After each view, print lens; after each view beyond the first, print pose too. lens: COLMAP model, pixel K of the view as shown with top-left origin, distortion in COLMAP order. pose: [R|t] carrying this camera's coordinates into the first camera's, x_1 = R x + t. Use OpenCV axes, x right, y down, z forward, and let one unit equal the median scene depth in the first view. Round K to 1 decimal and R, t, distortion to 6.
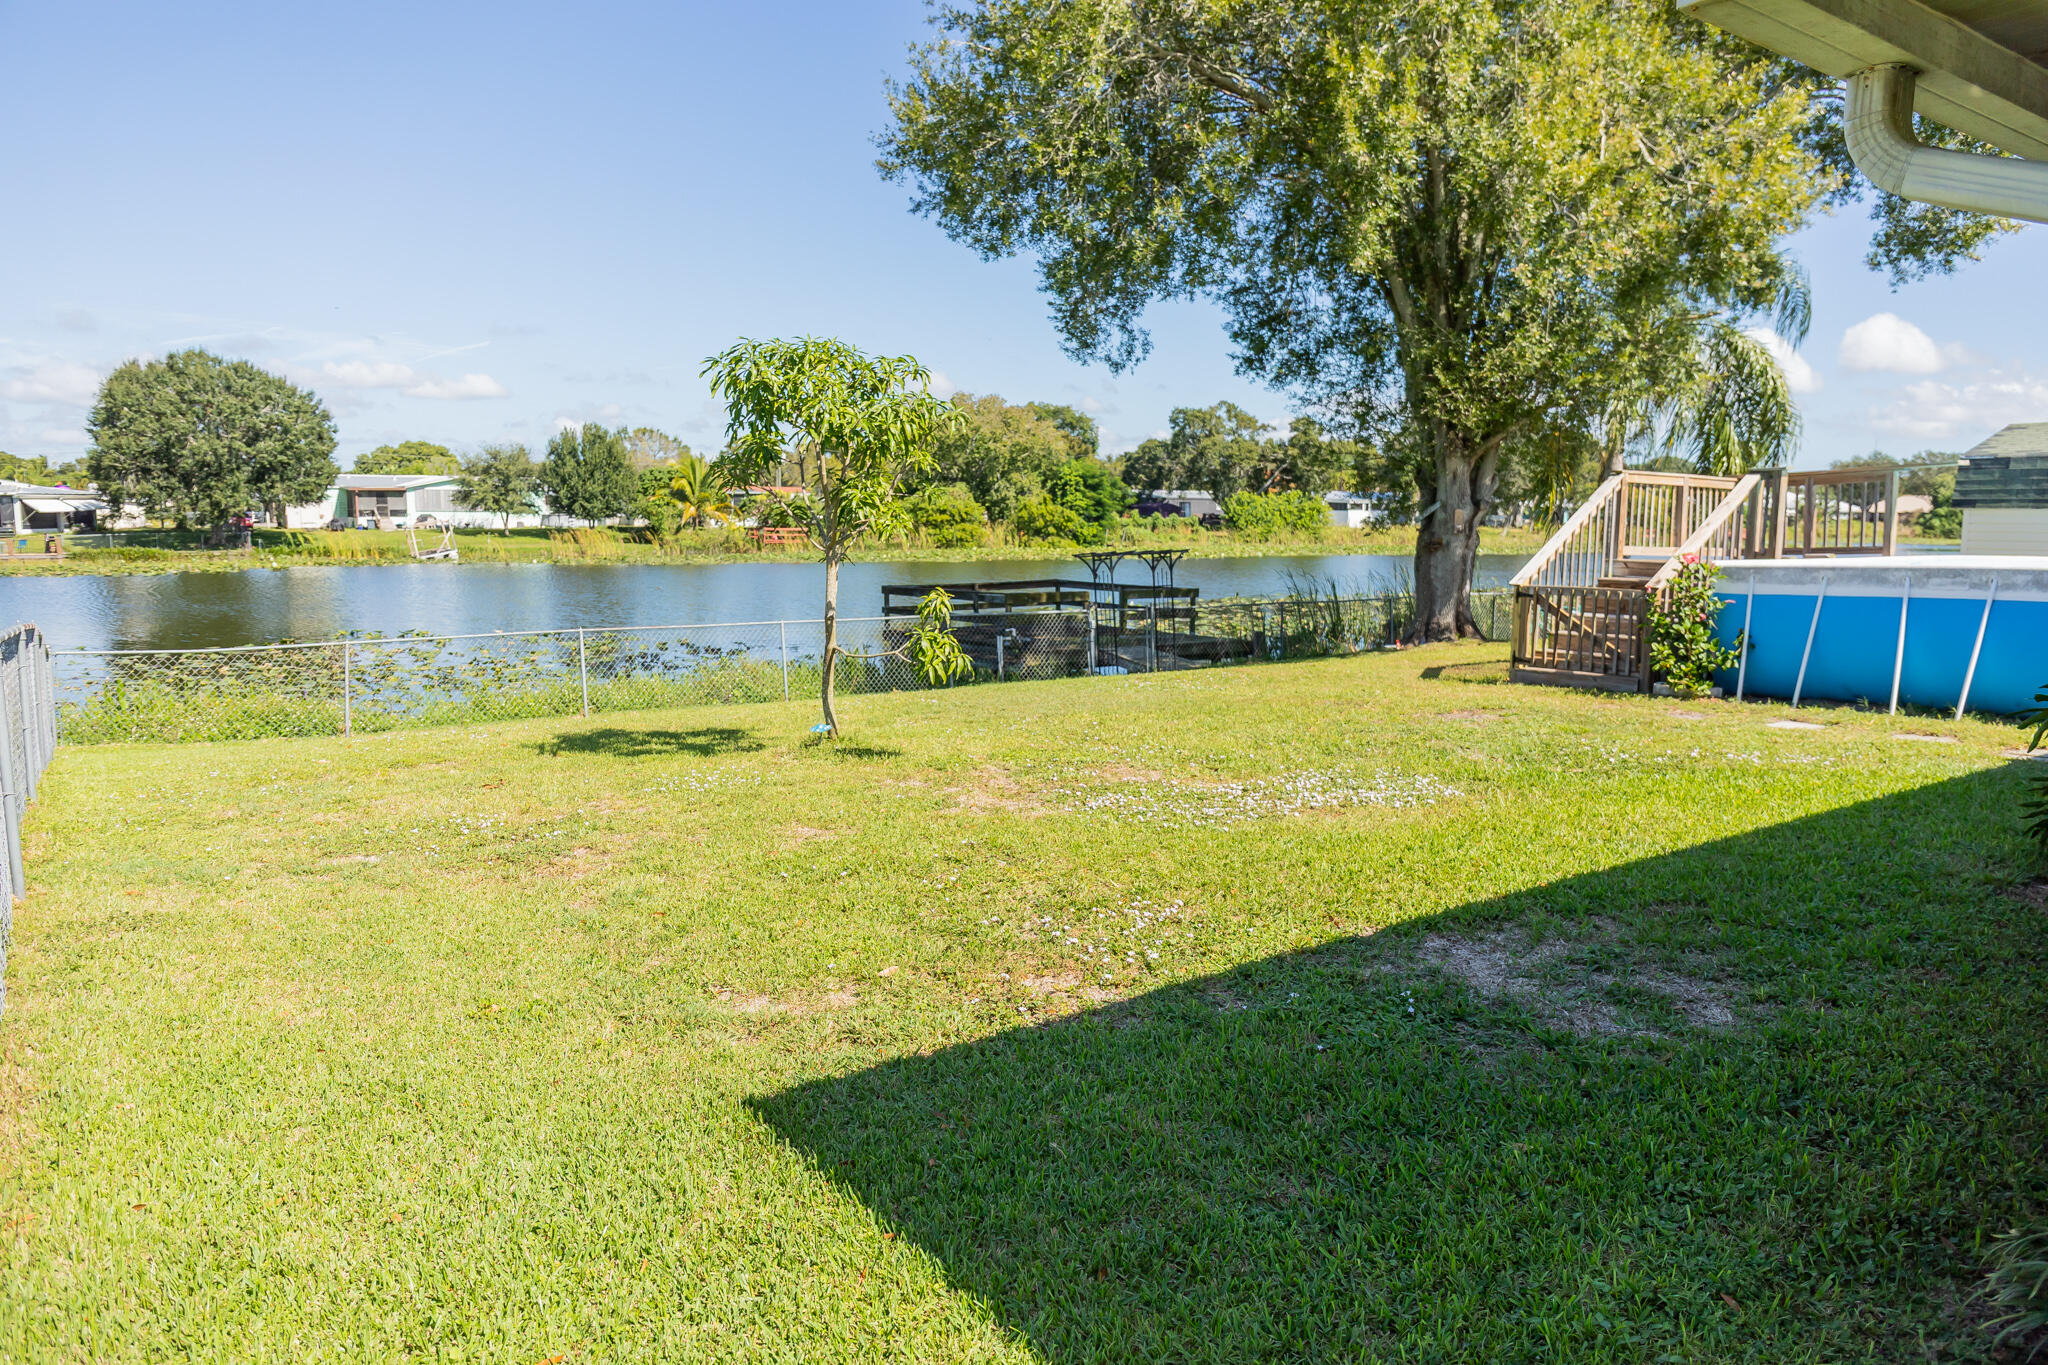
lens RADIAL K [[1412.4, 0, 1024.0], [0, 1412.4, 682.5], [0, 0, 1]] dist [0.001472, -0.000632]
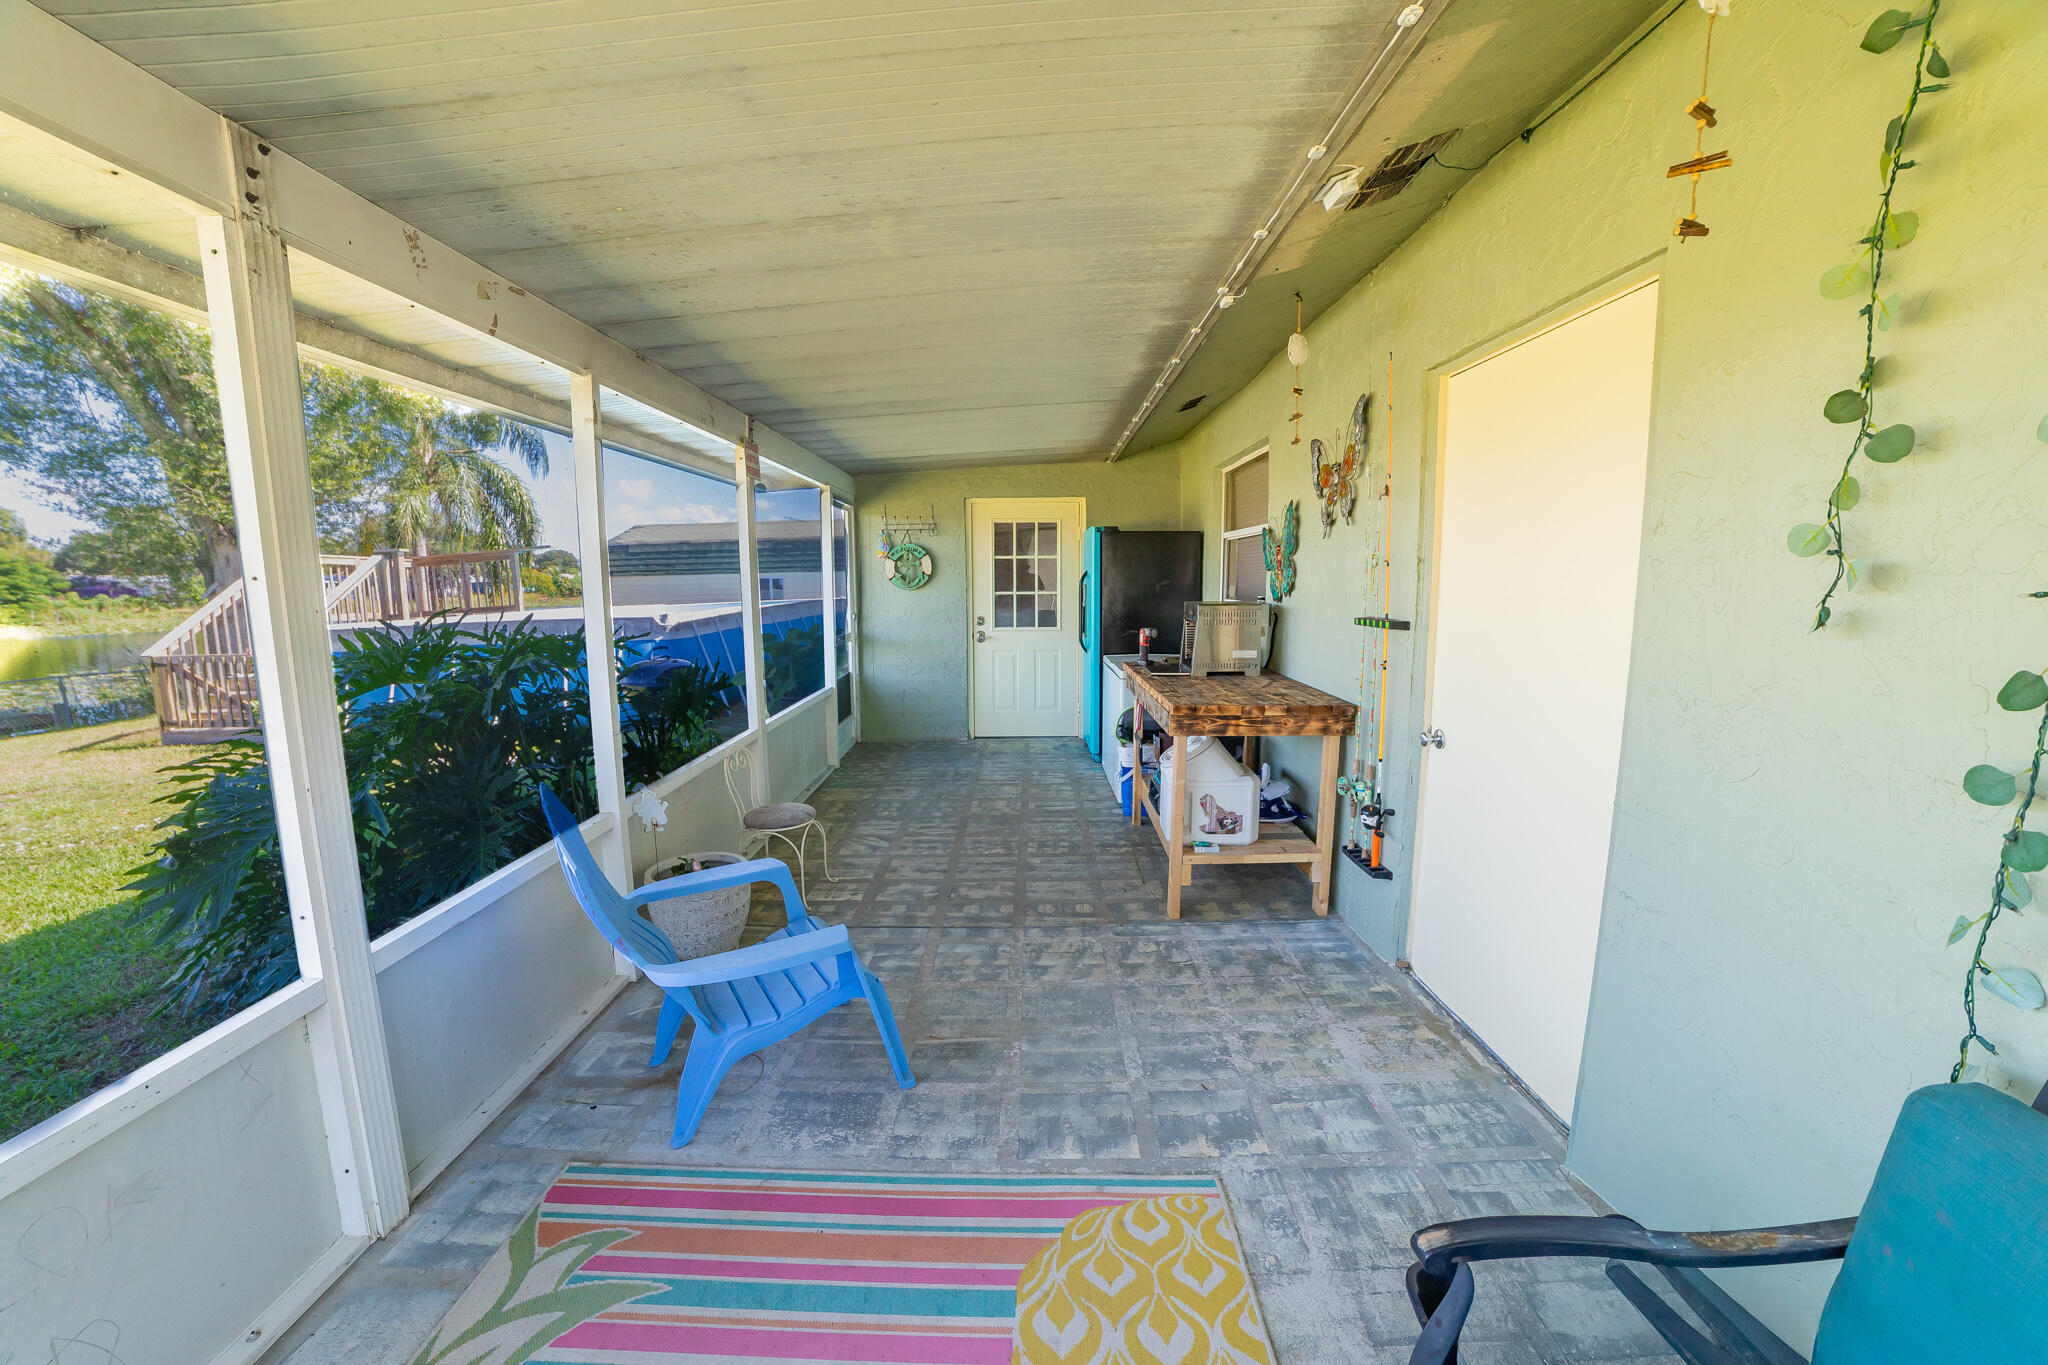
lens RADIAL K [[827.8, 0, 1016.6], [0, 827.8, 691.2], [0, 0, 1]] dist [-0.102384, 0.038353]
pose [[0.599846, -0.123017, 0.790602, 0.035866], [0.111382, 0.991327, 0.069742, -0.001237], [-0.792325, 0.046225, 0.608346, 0.014734]]
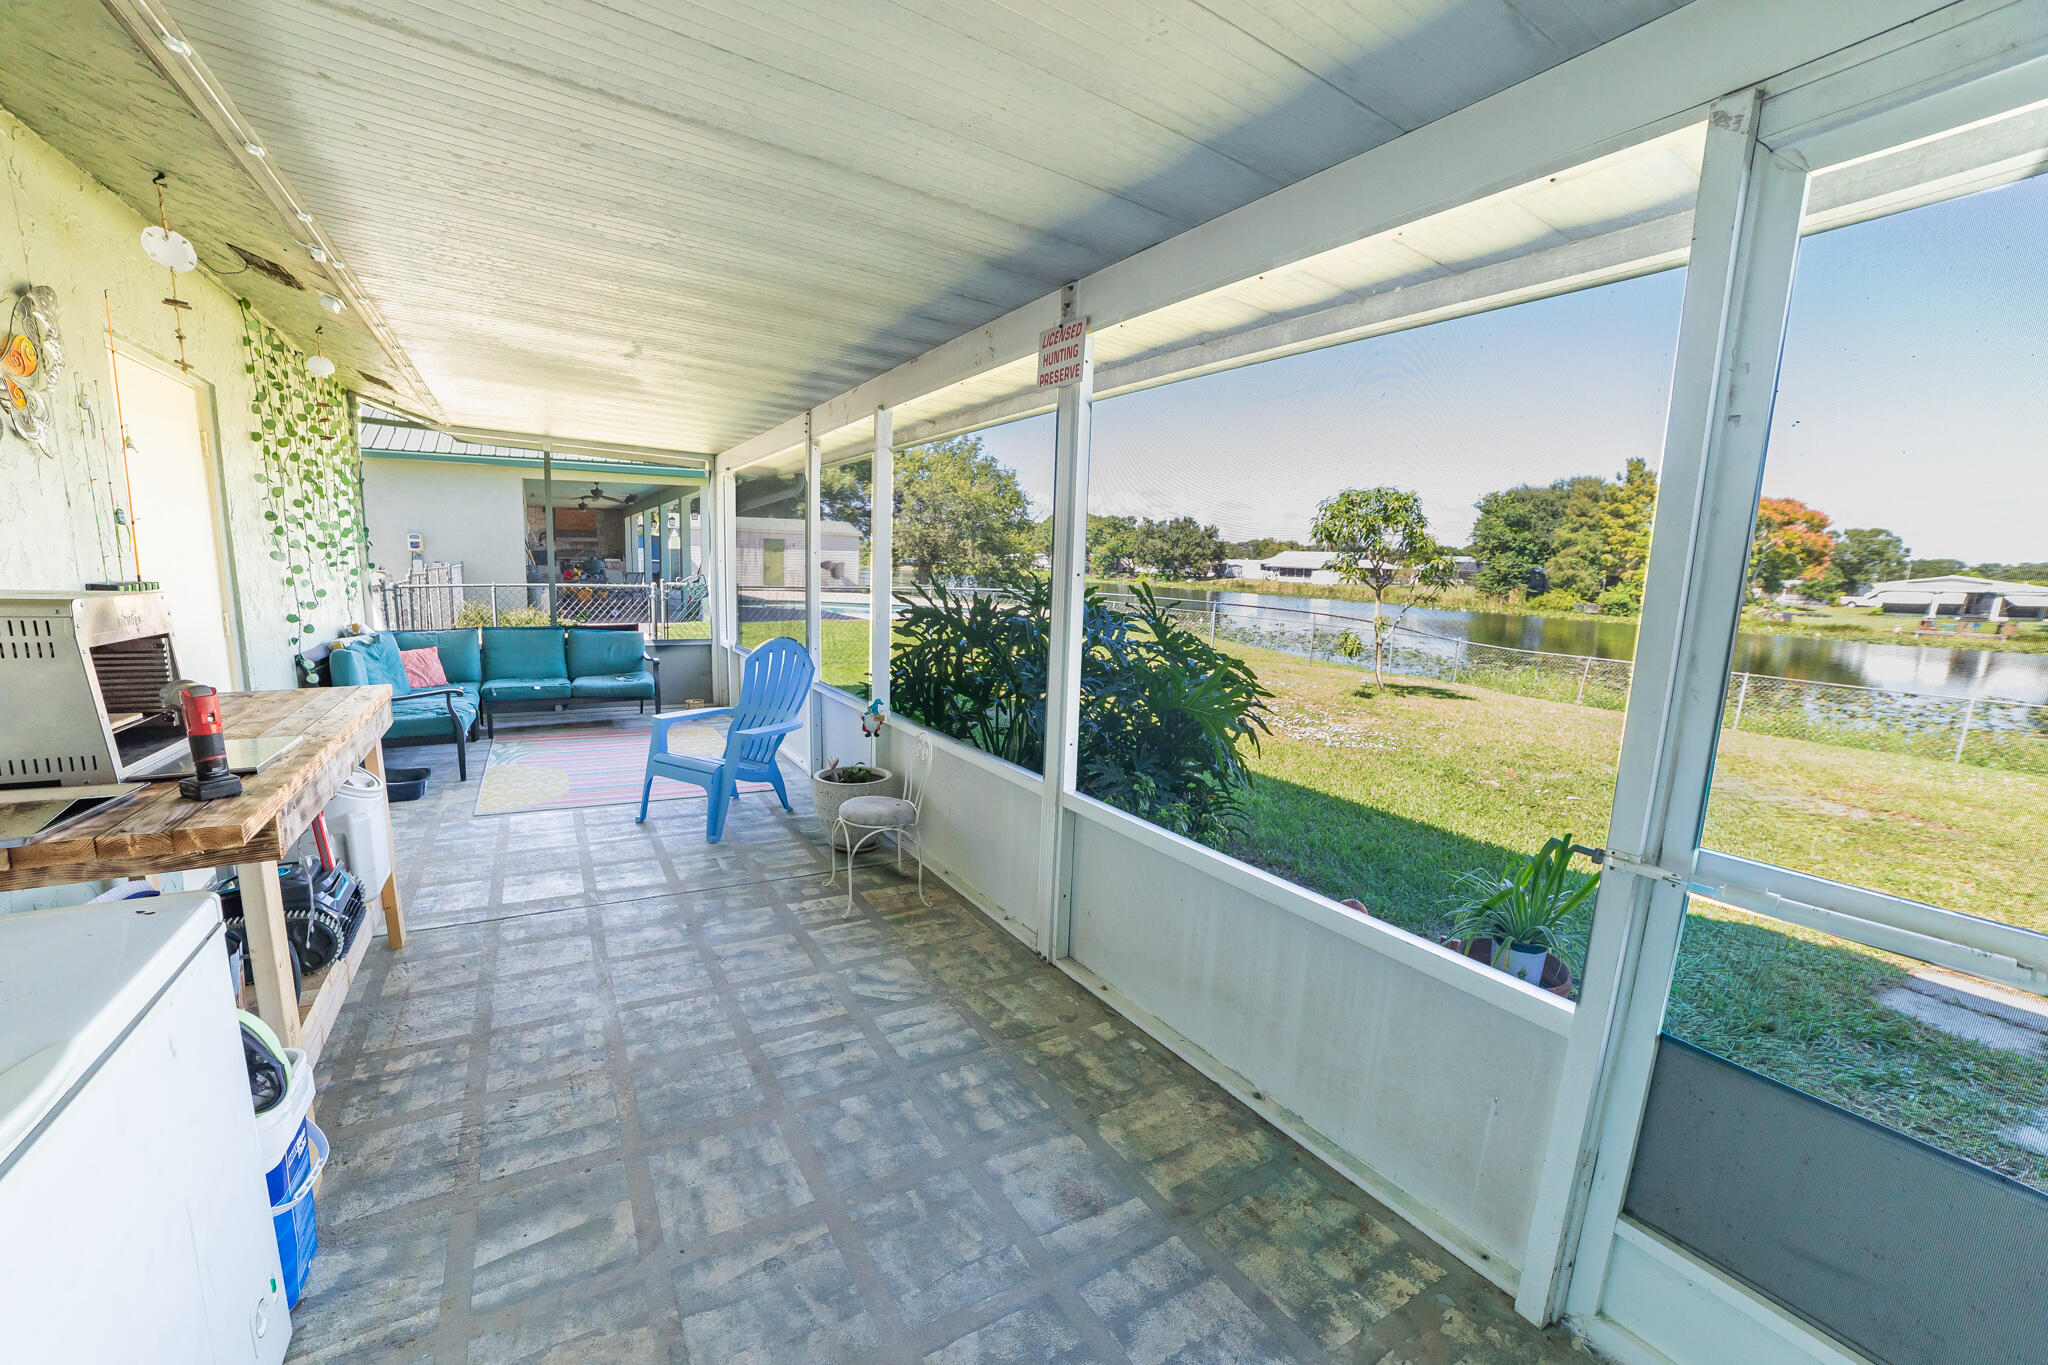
lens RADIAL K [[827.8, 0, 1016.6], [0, 827.8, 691.2], [0, 0, 1]] dist [-0.102384, 0.038353]
pose [[-0.092894, 0.142379, -0.985444, 0.156946], [-0.148932, 0.976602, 0.155141, -0.010118], [0.984474, 0.161176, -0.069516, 0.100343]]
